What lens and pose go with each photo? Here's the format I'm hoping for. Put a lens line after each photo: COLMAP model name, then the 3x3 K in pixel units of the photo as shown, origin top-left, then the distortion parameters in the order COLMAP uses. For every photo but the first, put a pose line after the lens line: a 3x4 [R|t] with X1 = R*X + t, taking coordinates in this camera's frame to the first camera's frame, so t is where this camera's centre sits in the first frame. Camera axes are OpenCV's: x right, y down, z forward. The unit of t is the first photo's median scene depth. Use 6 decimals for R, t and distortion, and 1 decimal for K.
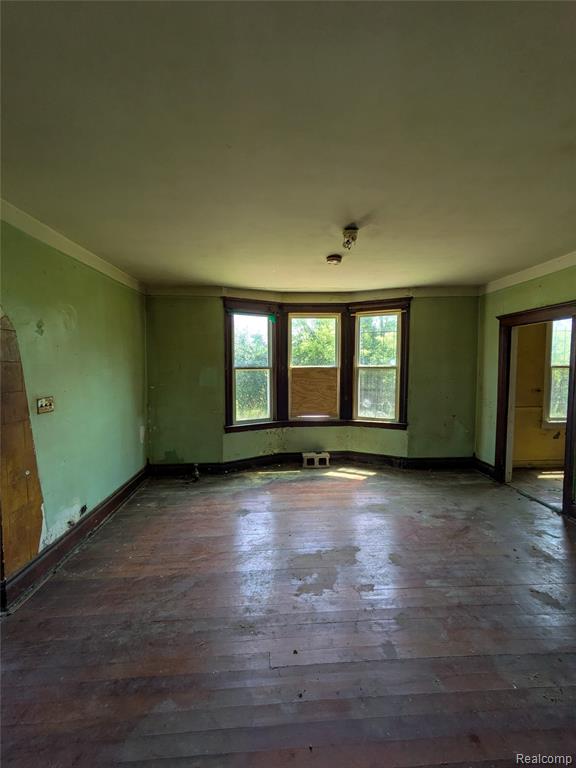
lens RADIAL K [[304.7, 0, 286.6], [0, 304.7, 382.8], [0, 0, 1]] dist [-0.002634, 0.001757]
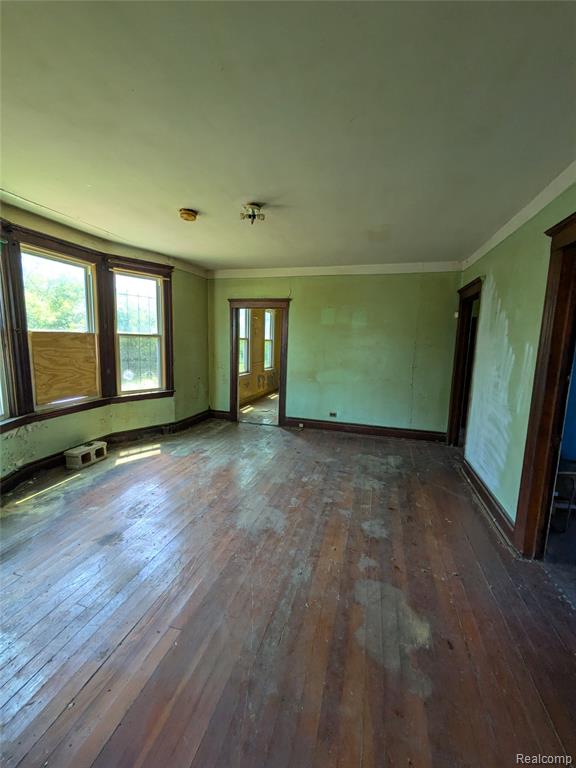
lens RADIAL K [[304.7, 0, 288.2], [0, 304.7, 383.0], [0, 0, 1]] dist [-0.002634, 0.001757]
pose [[0.330133, -0.116790, 0.936681, -0.451317], [0.026184, 0.993068, 0.114592, -0.000403], [-0.943571, -0.013305, 0.330903, 0.281821]]
